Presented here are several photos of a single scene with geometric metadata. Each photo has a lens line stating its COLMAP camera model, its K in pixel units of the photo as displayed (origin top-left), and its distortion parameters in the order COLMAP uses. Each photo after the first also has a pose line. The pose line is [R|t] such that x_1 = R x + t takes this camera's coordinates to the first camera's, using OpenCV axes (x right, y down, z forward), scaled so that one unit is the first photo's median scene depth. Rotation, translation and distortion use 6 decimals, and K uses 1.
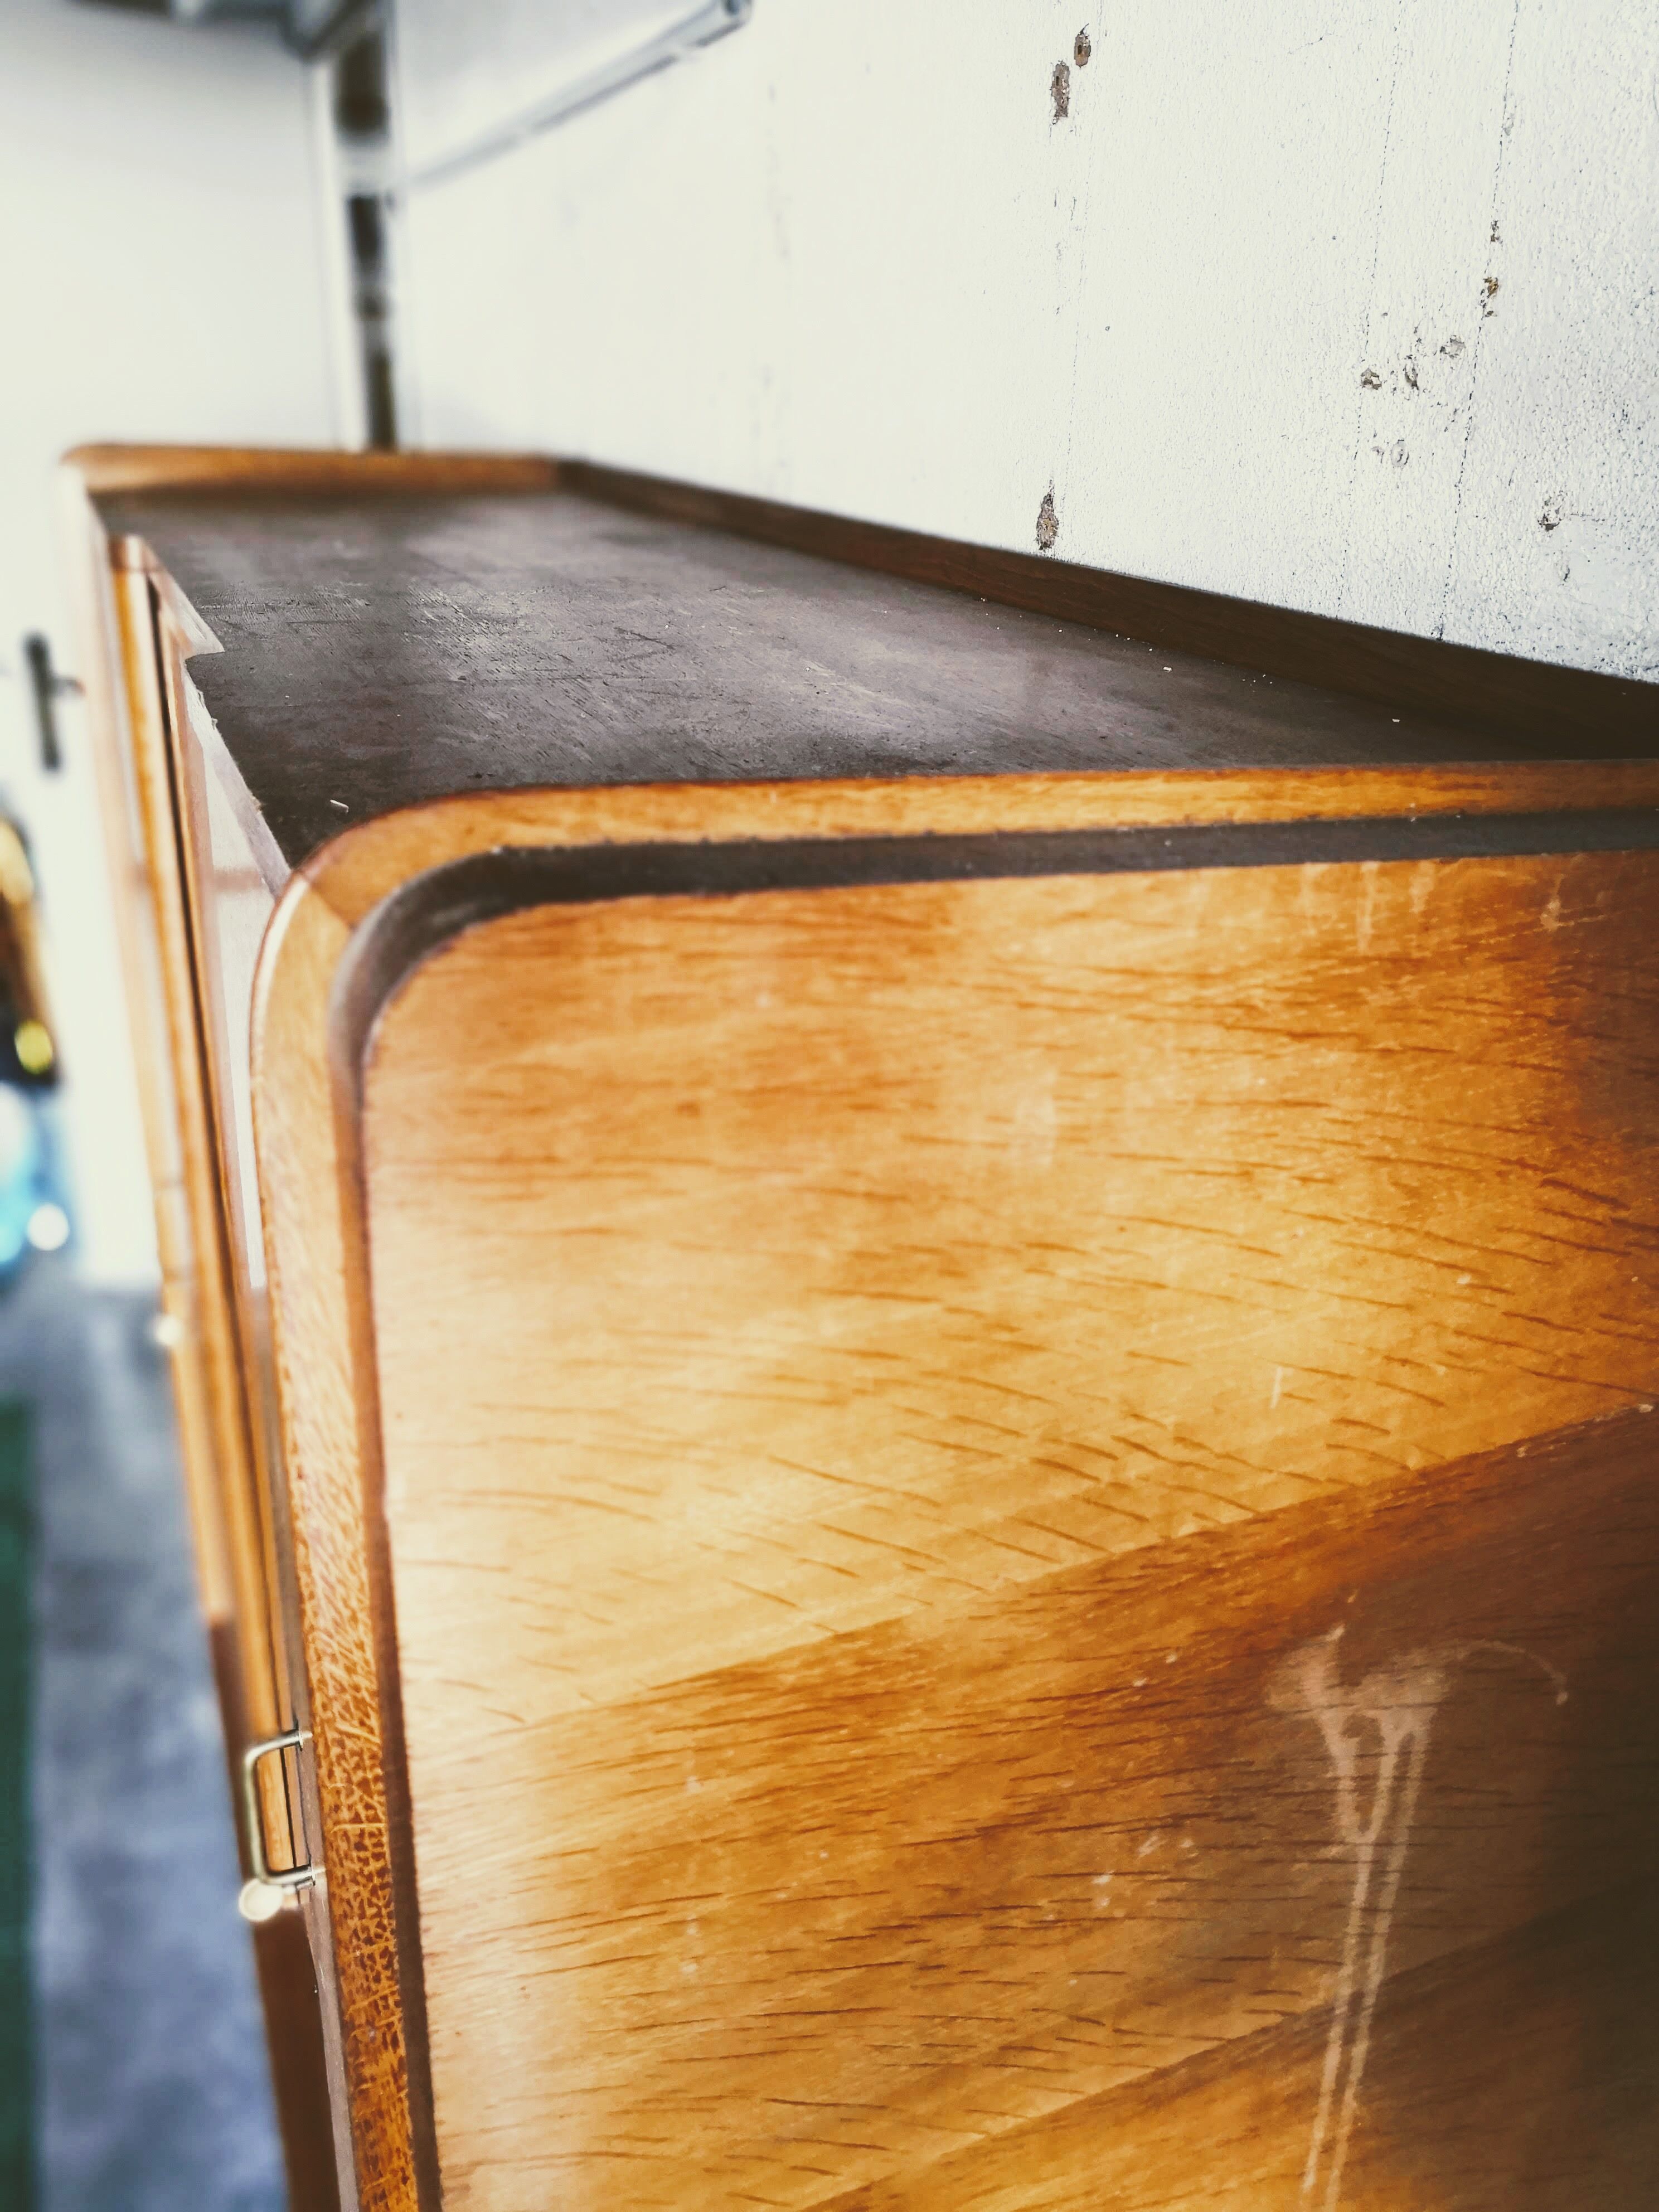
lens RADIAL K [[1727.7, 0, 827.9], [0, 1727.7, 1102.9], [0, 0, 1]] dist [0.009232, -0.019645]
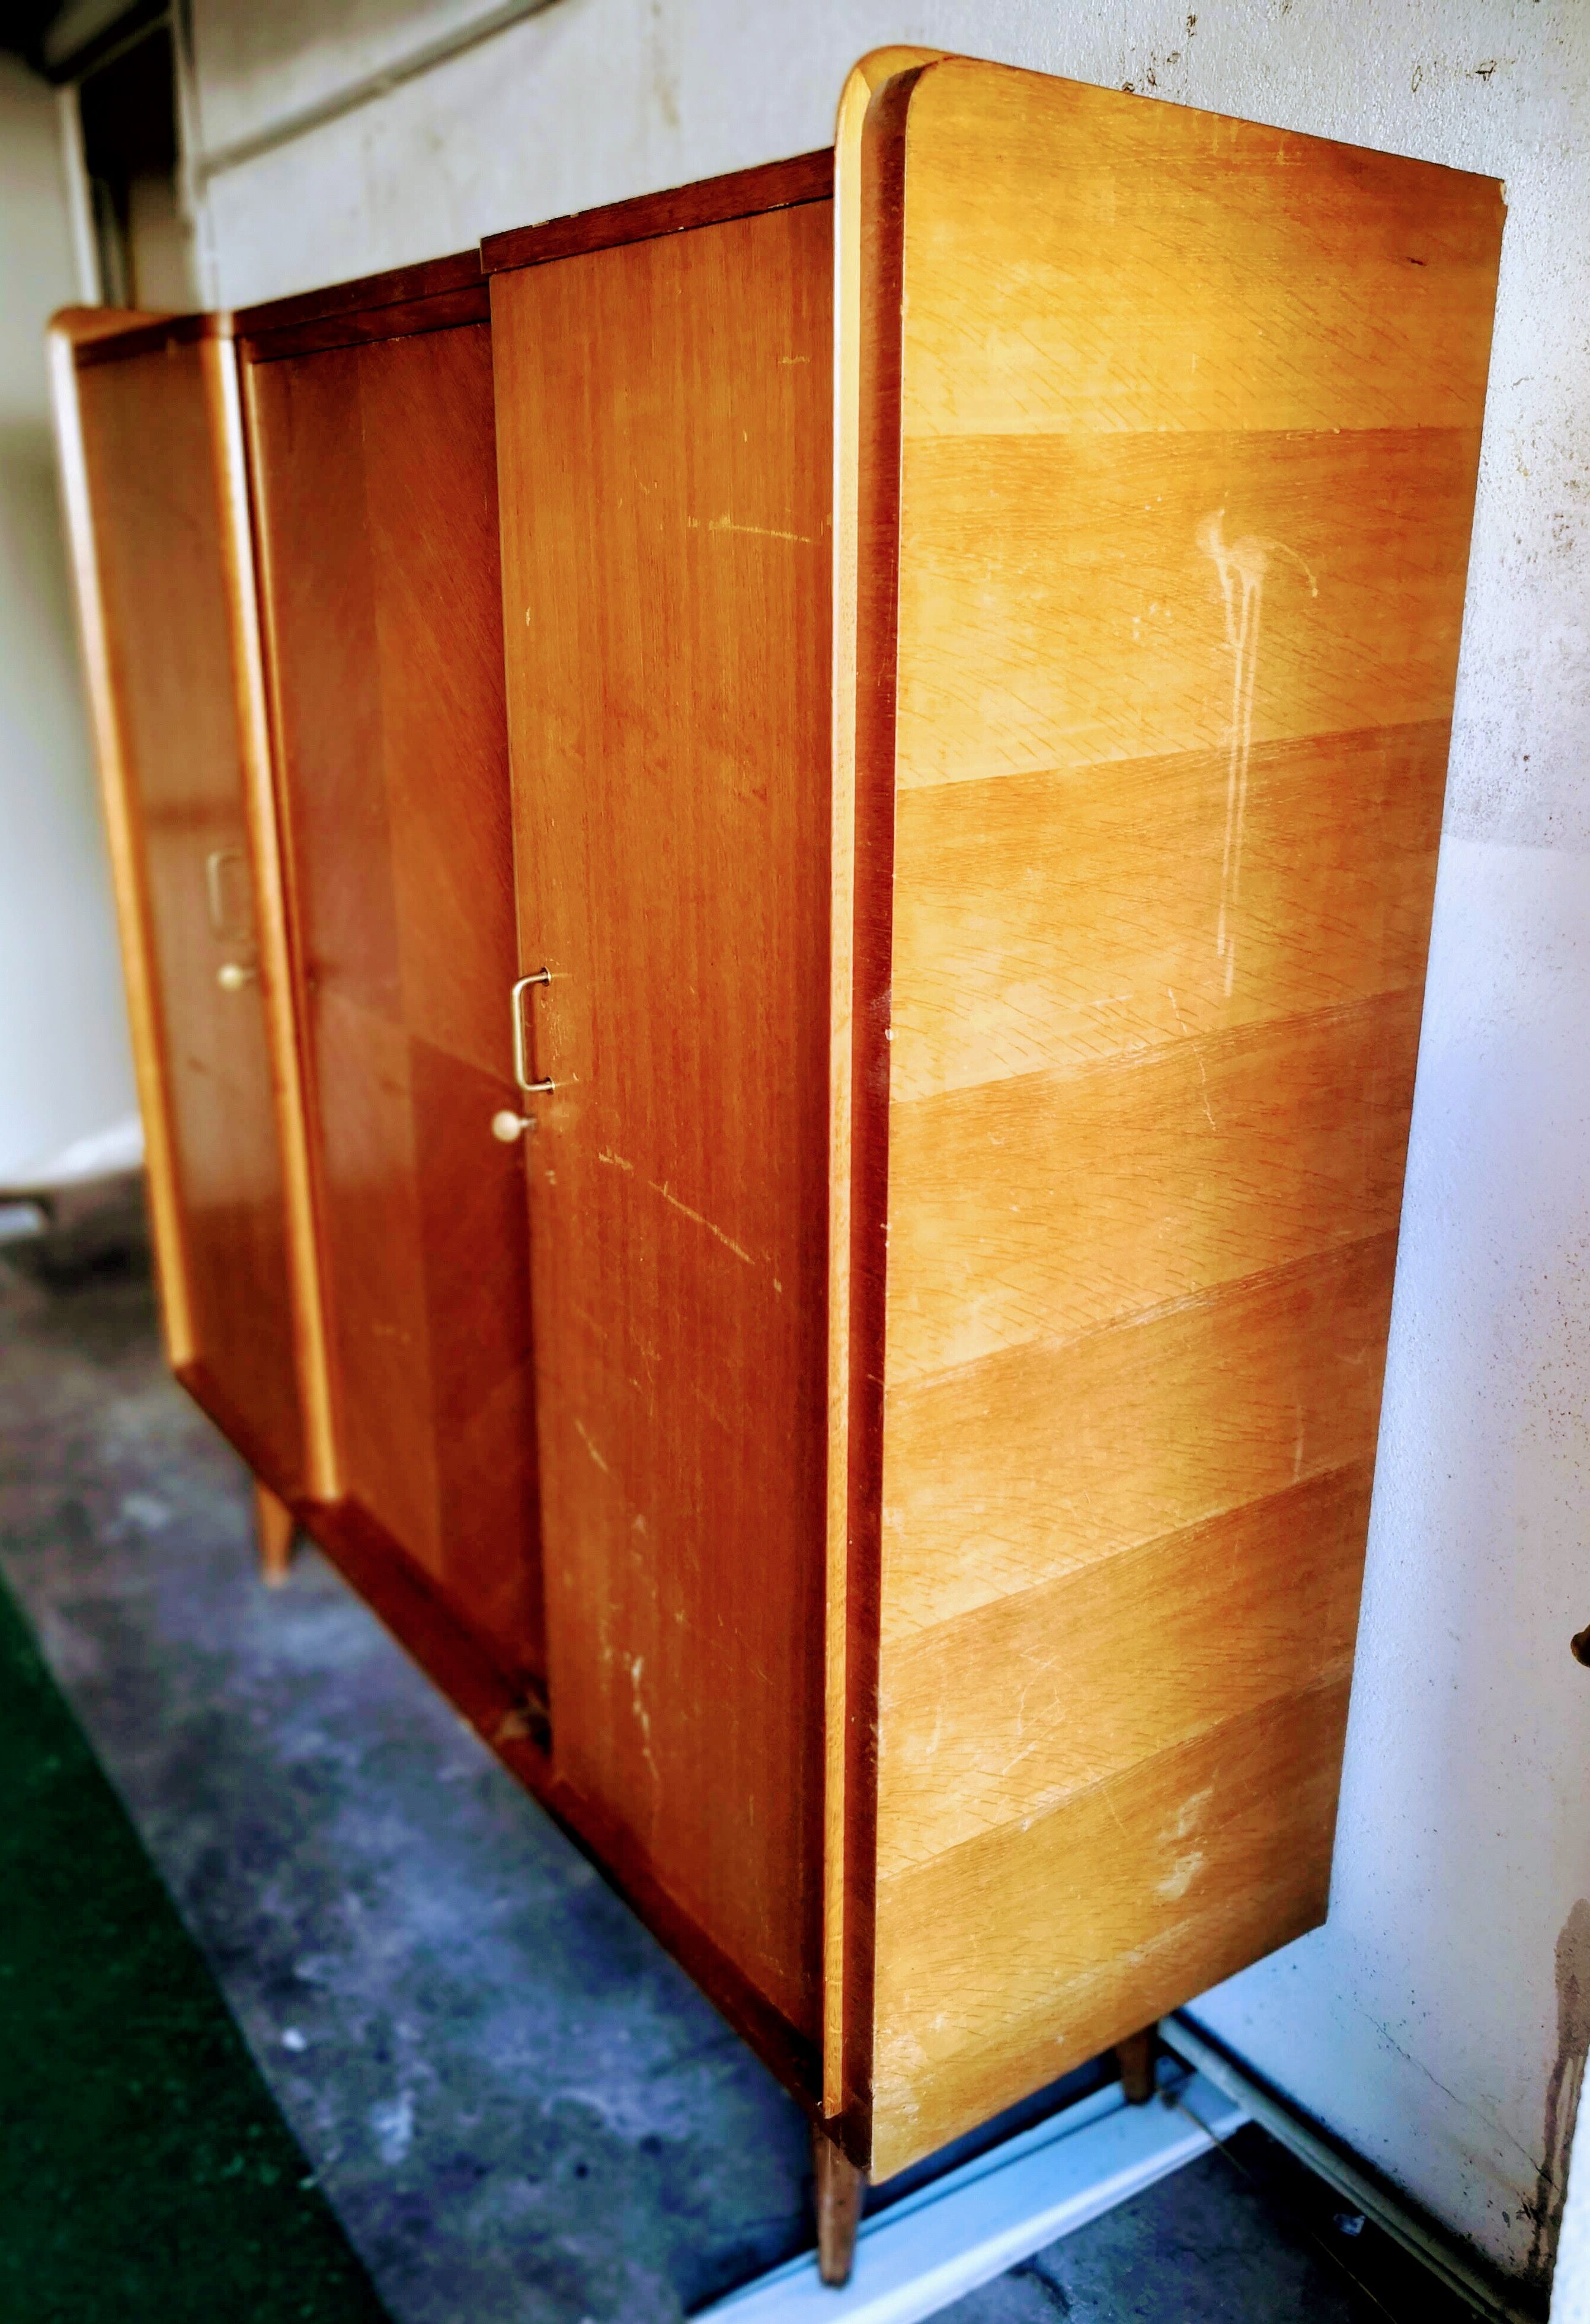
lens RADIAL K [[1829.8, 0, 794.1], [0, 1829.8, 1162.0], [0, 0, 1]] dist [0.005470, 0.006232]
pose [[0.978540, -0.088106, 0.186272, -0.814562], [0.099432, 0.993666, -0.052348, 1.282543], [-0.180480, 0.069746, 0.981103, -1.254205]]
